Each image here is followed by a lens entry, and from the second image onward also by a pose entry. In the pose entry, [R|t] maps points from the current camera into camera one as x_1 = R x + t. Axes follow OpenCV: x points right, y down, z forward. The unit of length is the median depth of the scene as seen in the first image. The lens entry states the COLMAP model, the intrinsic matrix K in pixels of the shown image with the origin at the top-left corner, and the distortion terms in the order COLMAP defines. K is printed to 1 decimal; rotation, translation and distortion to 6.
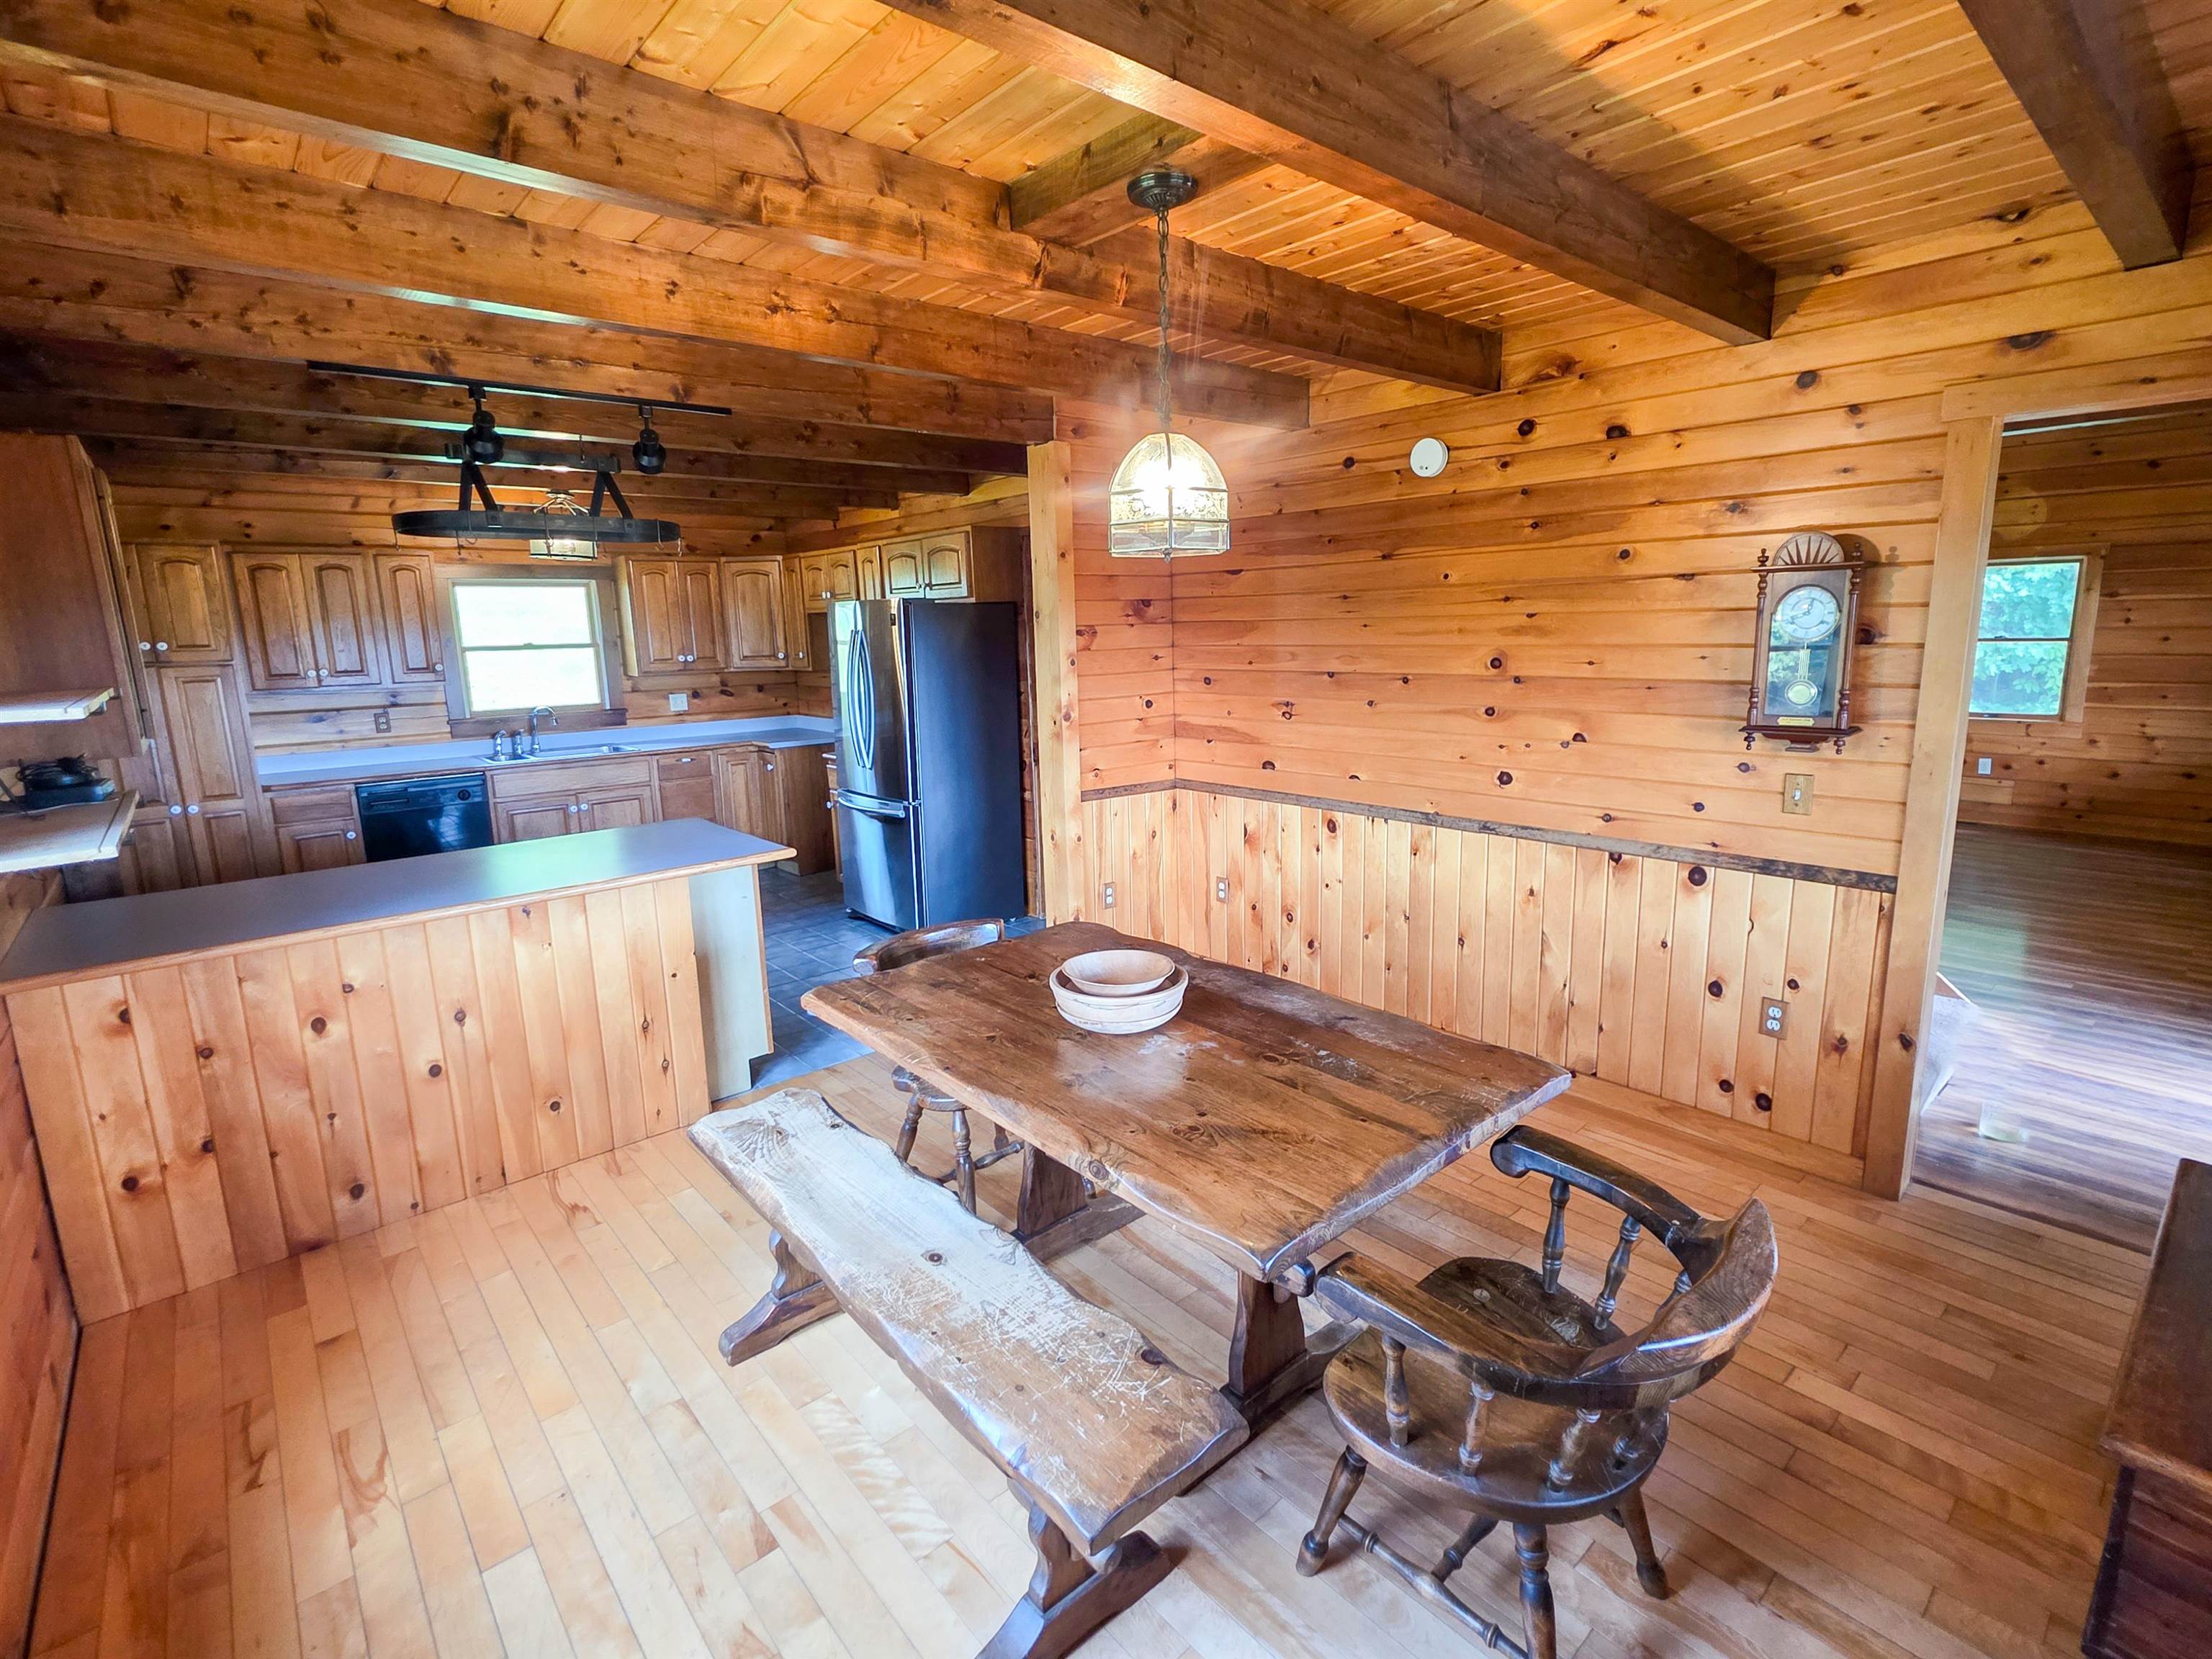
lens RADIAL K [[1039.9, 0, 1113.5], [0, 1039.9, 815.7], [0, 0, 1]] dist [0.000258, 0.001266]
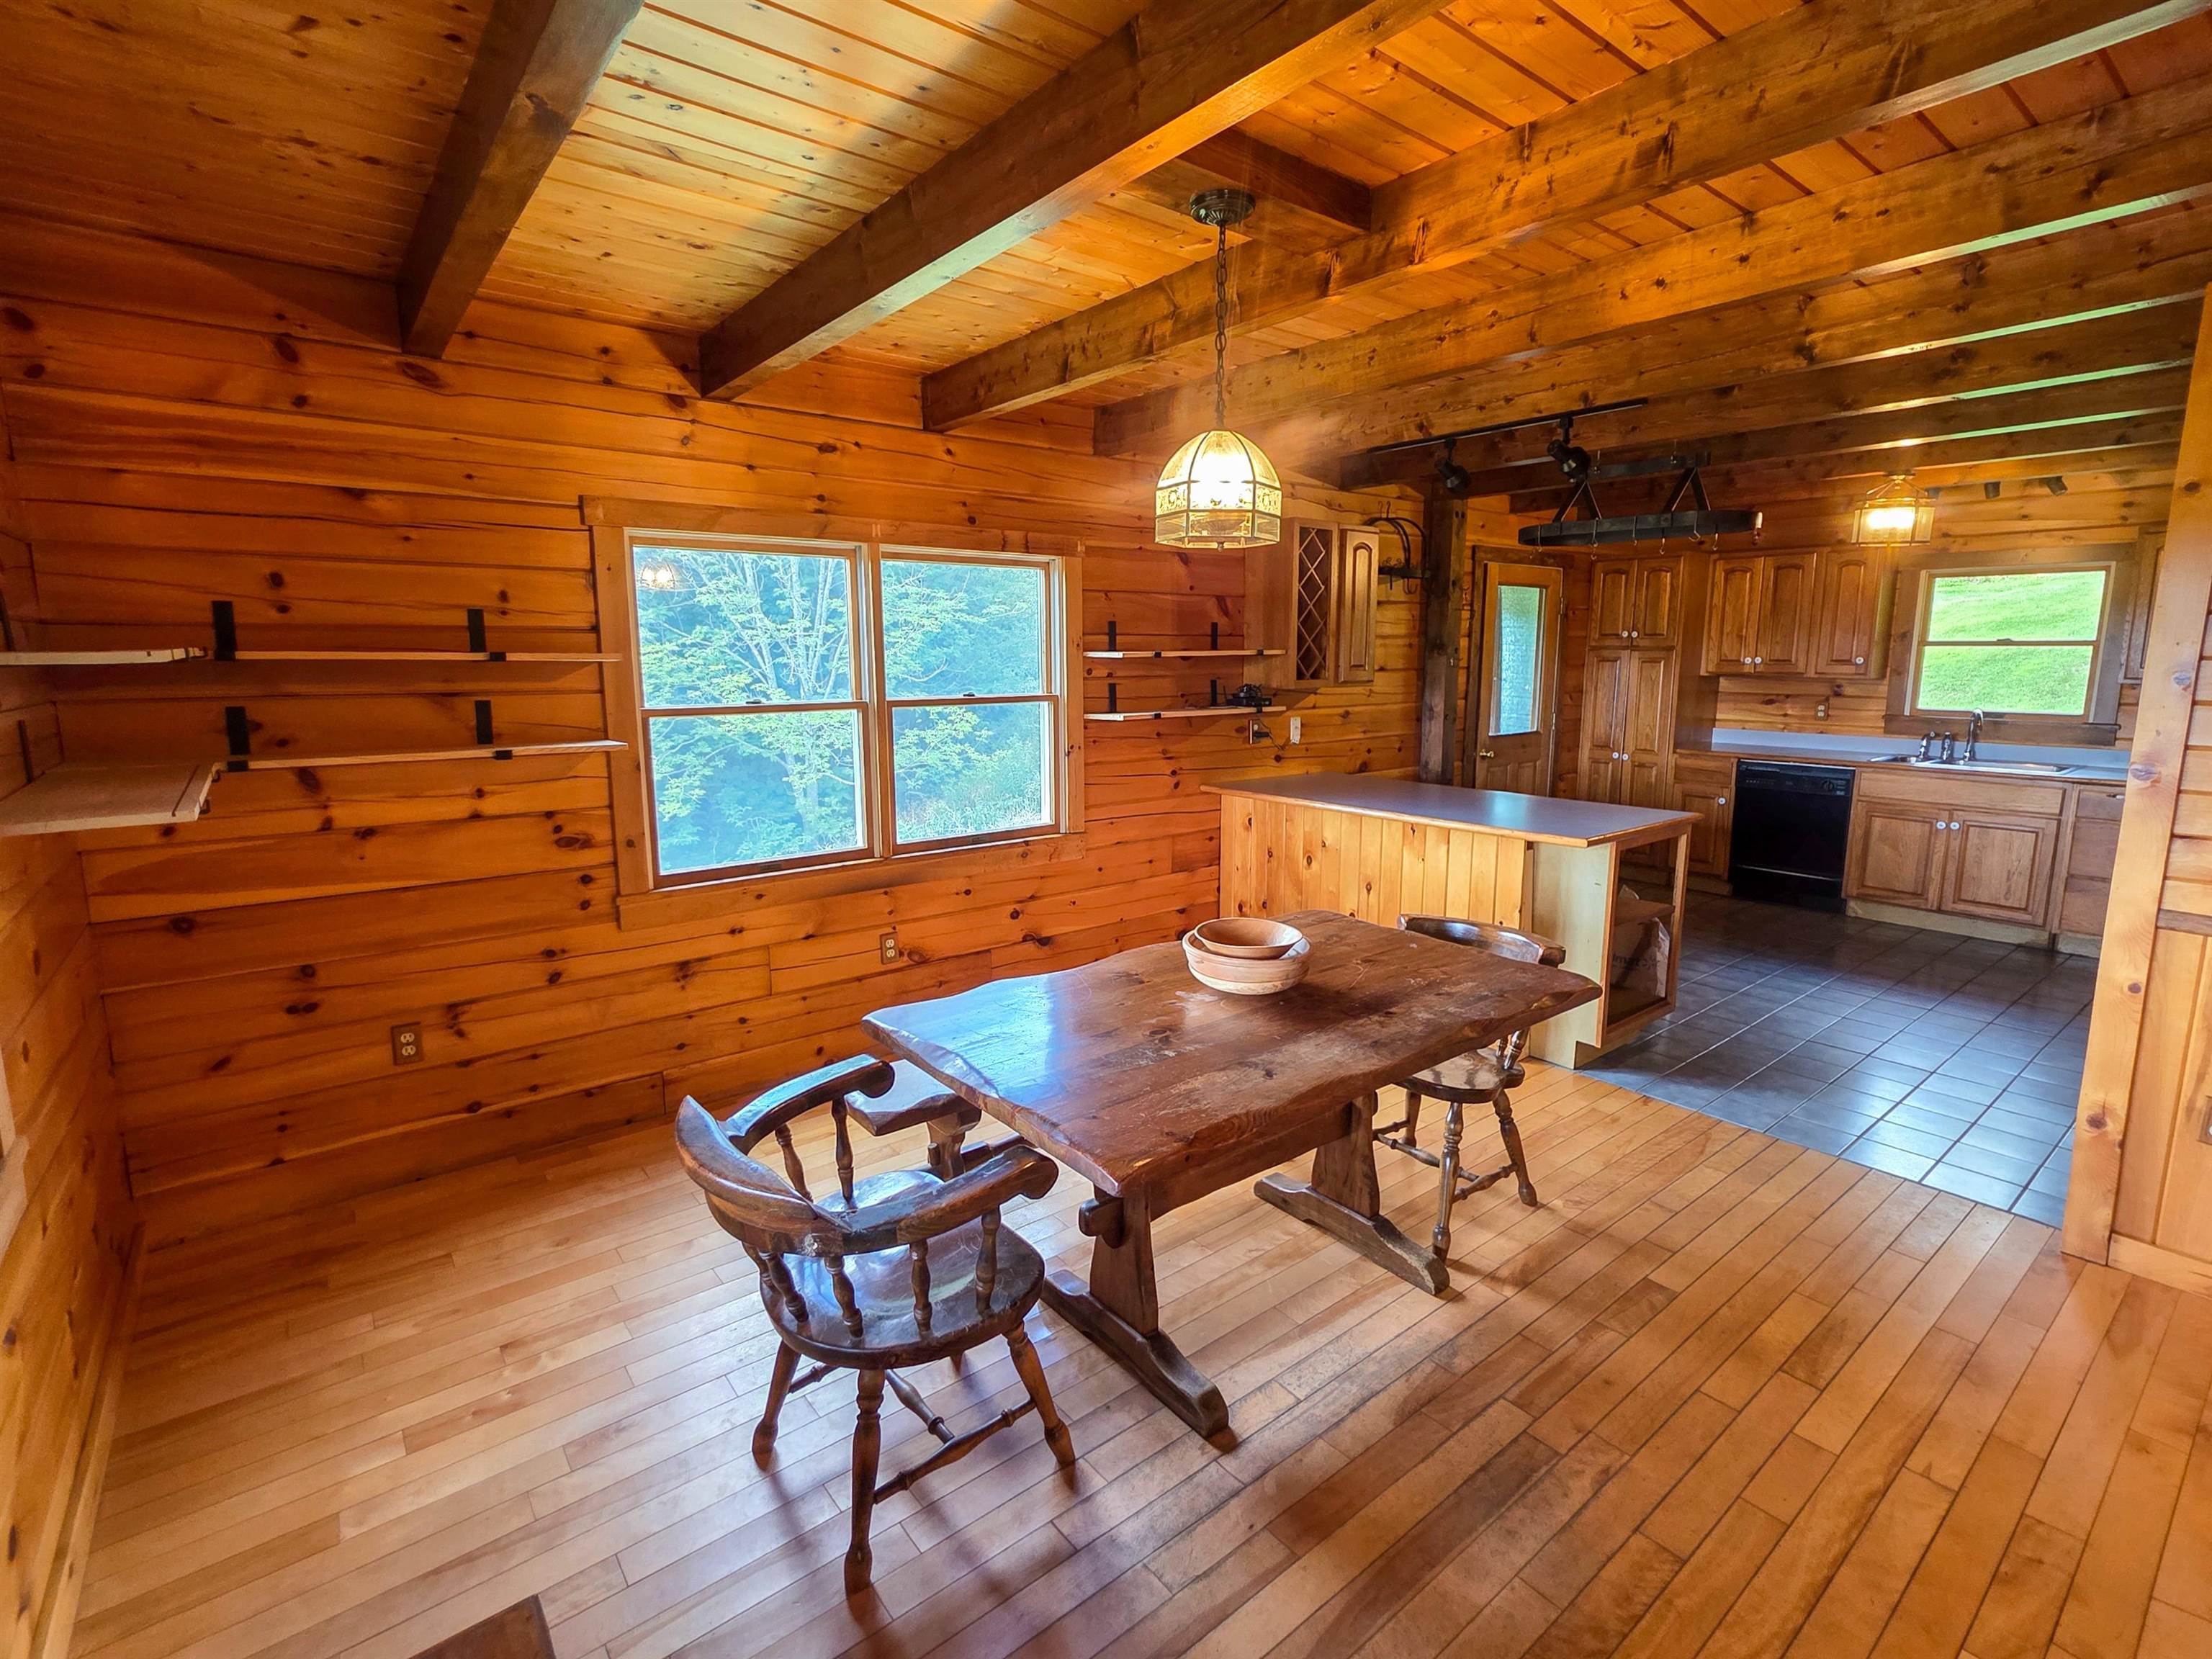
lens RADIAL K [[1039.9, 0, 1105.6], [0, 1039.9, 820.8], [0, 0, 1]] dist [0.000258, 0.001266]
pose [[-0.059988, 0.185892, -0.980737, 0.435737], [-0.179136, 0.964551, 0.193781, -0.060932], [0.981994, 0.187309, -0.024561, 0.363115]]
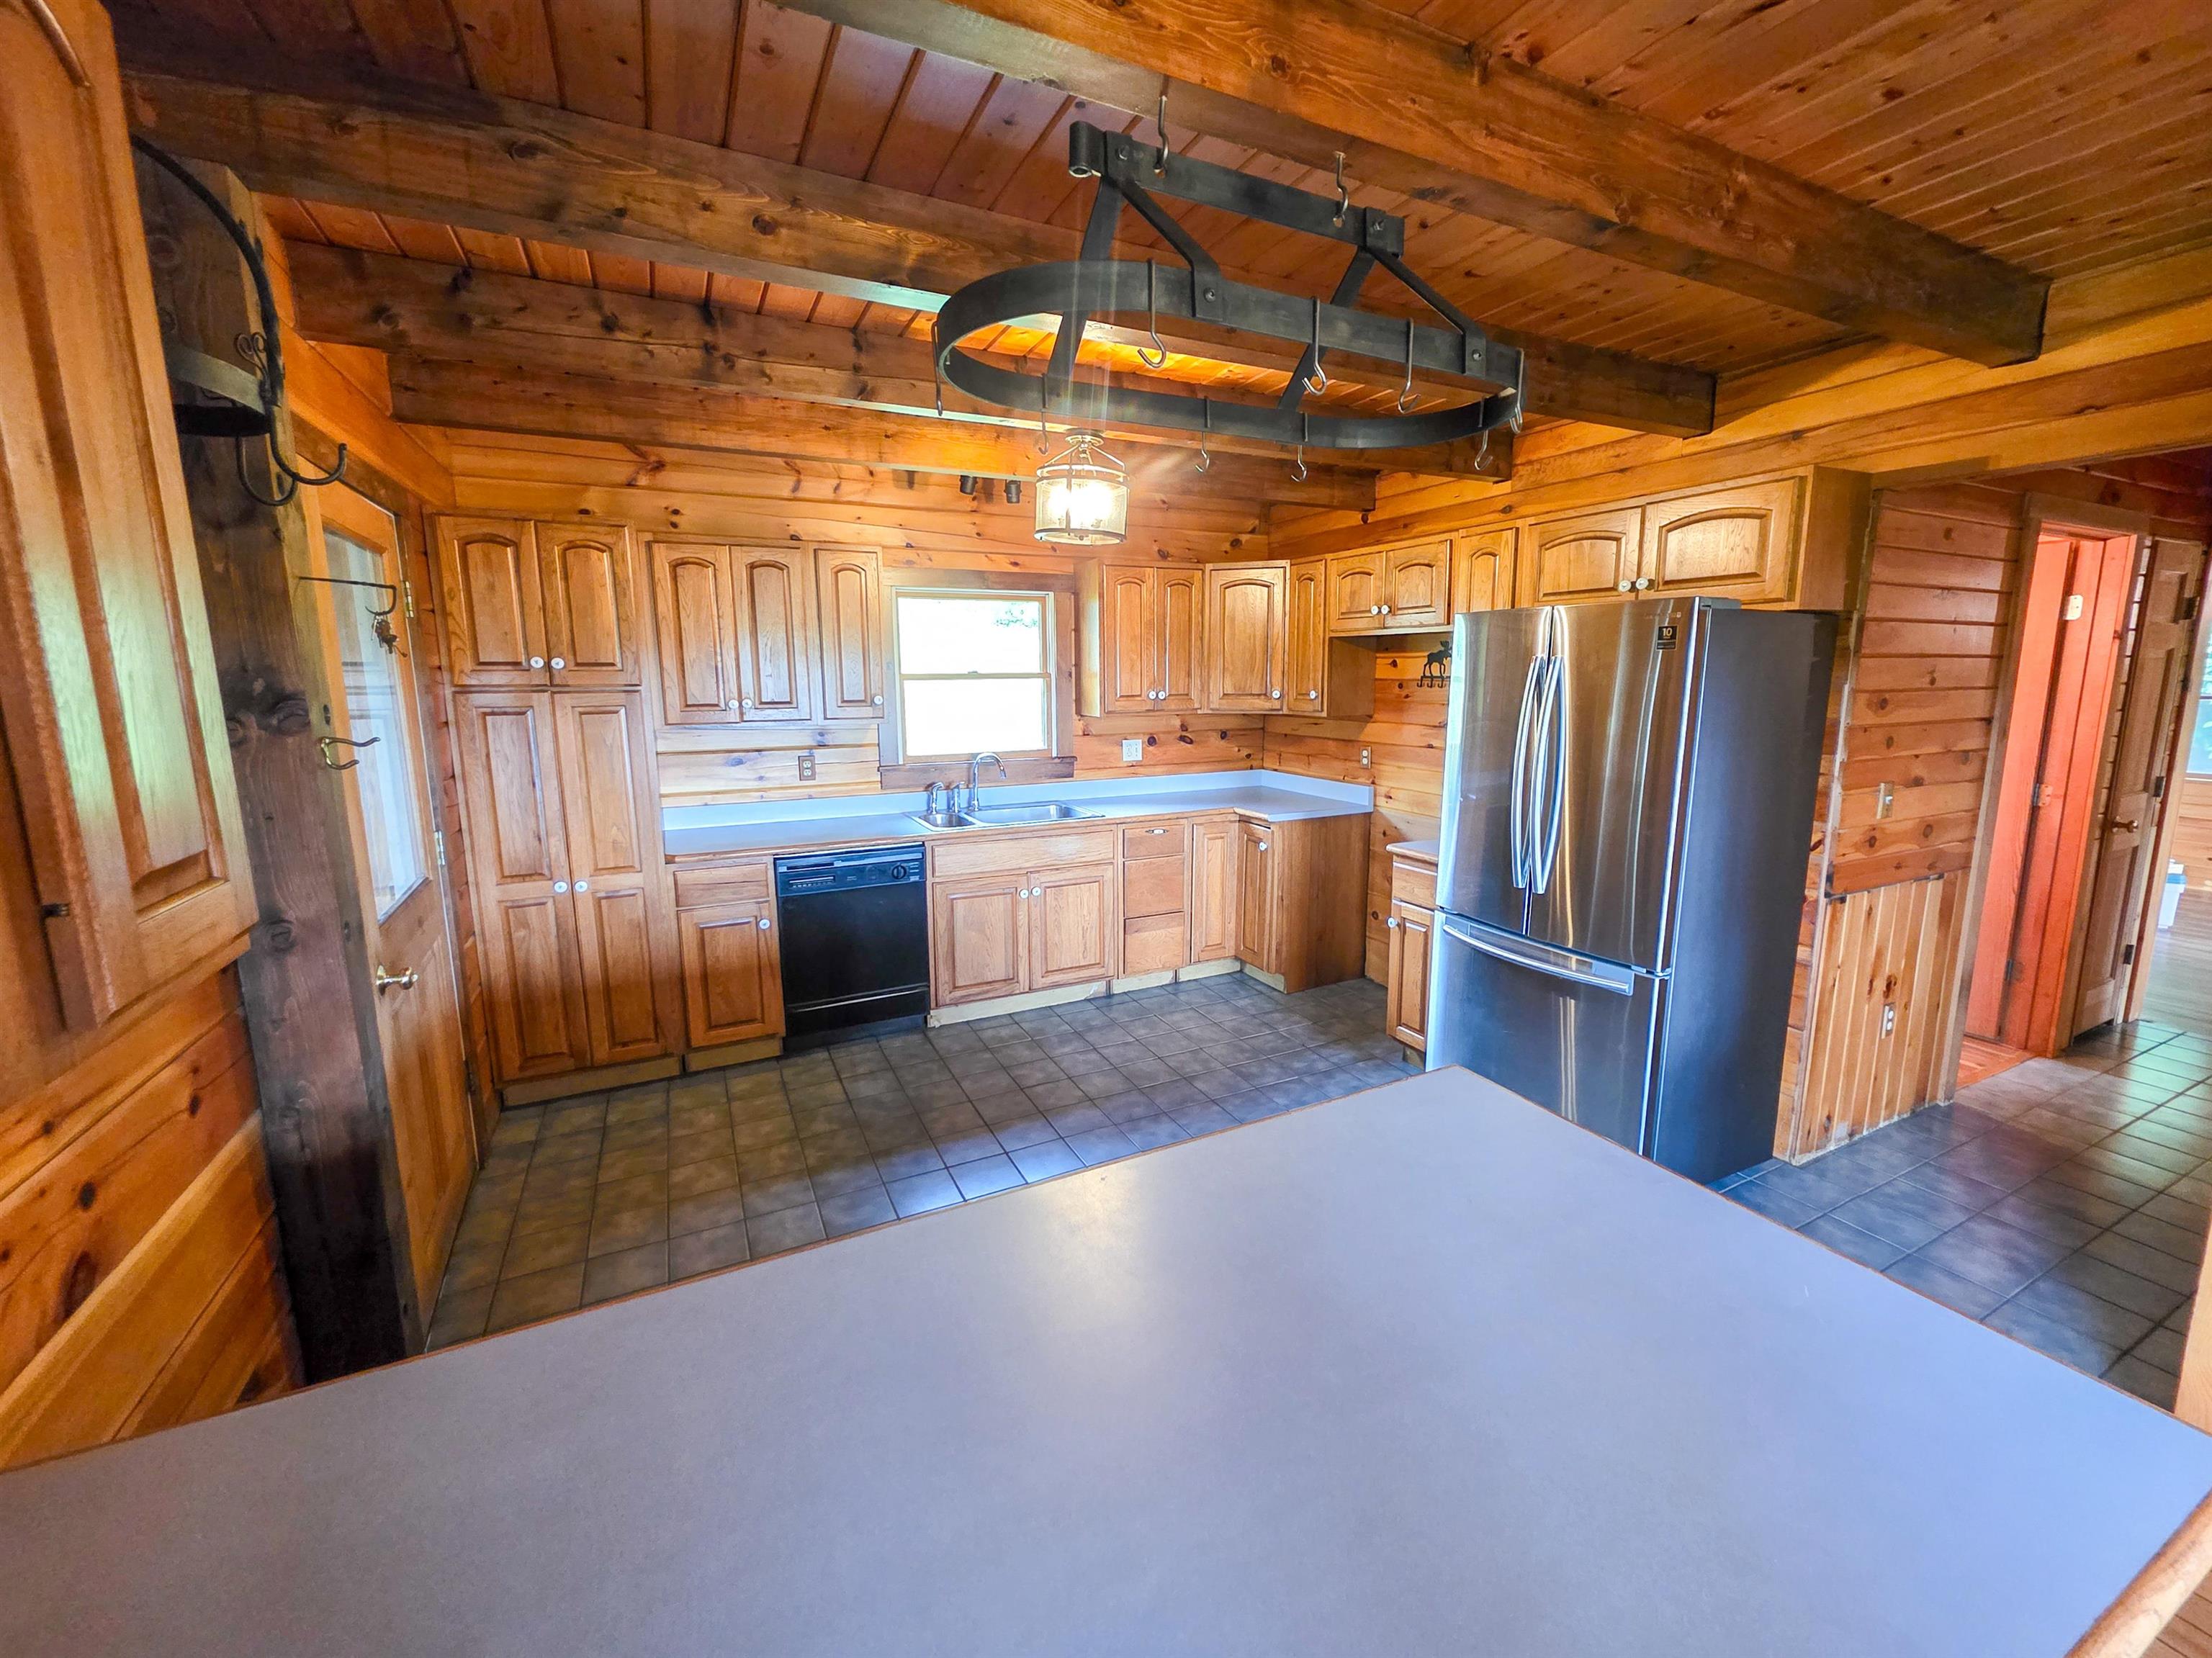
lens RADIAL K [[894.0, 0, 1109.9], [0, 894.0, 815.8], [0, 0, 1]] dist [0.001597, -0.000094]
pose [[0.965925, 0.059971, -0.251777, -0.338811], [-0.064092, 0.997910, -0.008192, -0.068290], [0.250759, 0.024049, 0.967751, 0.443206]]
